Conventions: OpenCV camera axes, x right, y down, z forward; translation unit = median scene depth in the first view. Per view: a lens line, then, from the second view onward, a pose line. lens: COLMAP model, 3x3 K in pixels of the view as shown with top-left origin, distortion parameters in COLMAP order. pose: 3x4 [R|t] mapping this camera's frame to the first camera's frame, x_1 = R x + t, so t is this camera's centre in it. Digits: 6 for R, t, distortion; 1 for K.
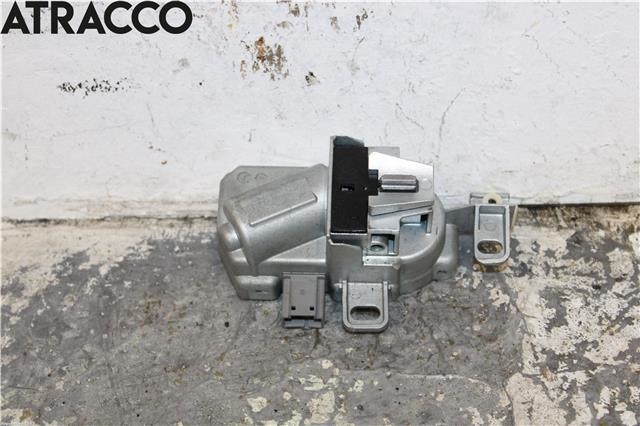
lens RADIAL K [[1291.7, 0, 322.0], [0, 1291.7, 216.0], [0, 0, 1]] dist [0.049335, 0.000000]
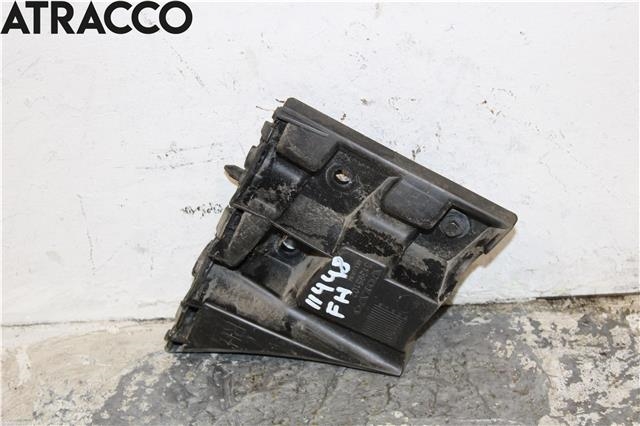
lens RADIAL K [[1409.6, 0, 318.1], [0, 1409.6, 212.0], [0, 0, 1]] dist [0.098464, 0.000000]
pose [[0.999665, -0.017826, 0.018761, -0.096428], [0.020326, 0.989543, -0.142797, 0.110766], [-0.016019, 0.143131, 0.989574, -0.415939]]
